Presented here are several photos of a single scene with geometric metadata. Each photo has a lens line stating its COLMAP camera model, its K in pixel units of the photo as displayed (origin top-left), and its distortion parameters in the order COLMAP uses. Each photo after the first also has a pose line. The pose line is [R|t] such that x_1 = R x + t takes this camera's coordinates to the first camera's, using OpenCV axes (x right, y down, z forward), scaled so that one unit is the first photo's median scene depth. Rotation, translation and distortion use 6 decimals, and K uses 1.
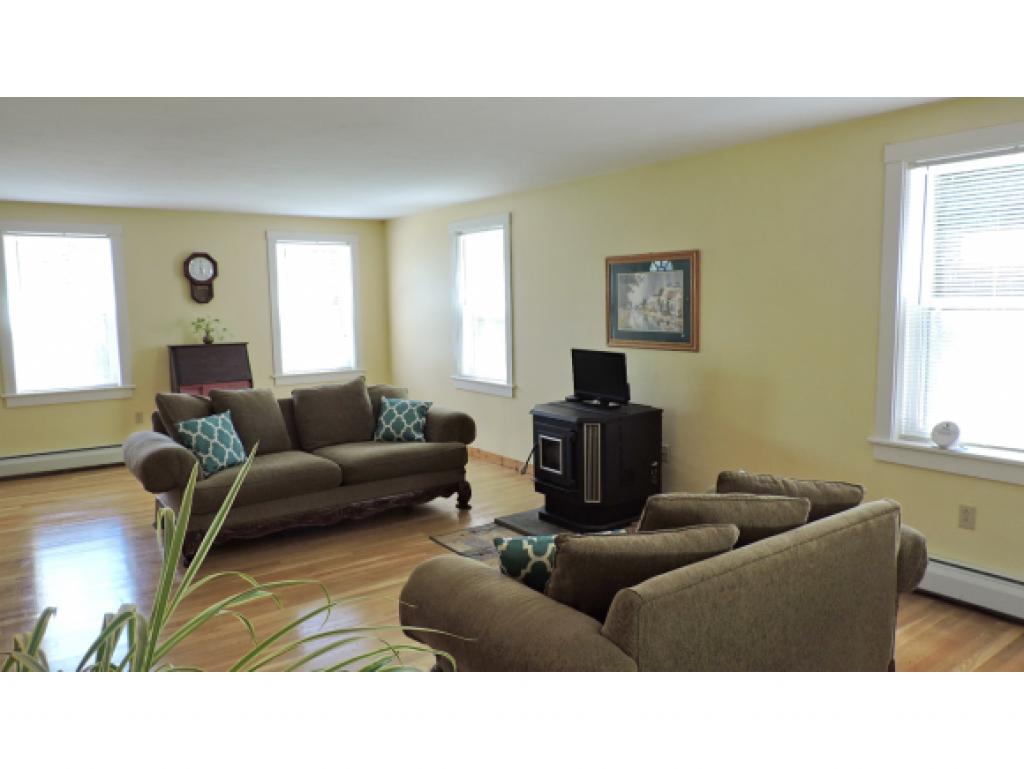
lens RADIAL K [[727.3, 0, 516.4], [0, 727.3, 386.5], [0, 0, 1]] dist [-0.014664, 0.000456]
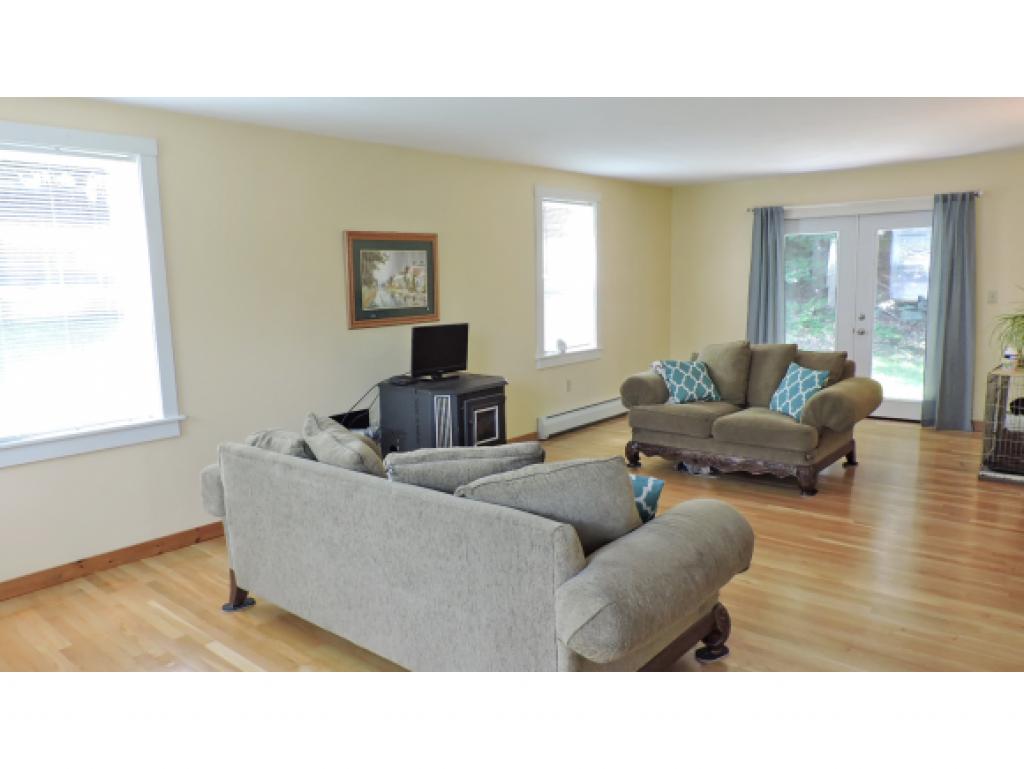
lens RADIAL K [[727.3, 0, 514.6], [0, 727.3, 384.7], [0, 0, 1]] dist [-0.014664, 0.000456]
pose [[-0.244254, -0.119046, 0.962376, -0.874874], [0.148239, 0.976187, 0.158378, -0.110092], [-0.958314, 0.181346, -0.220791, 1.104913]]
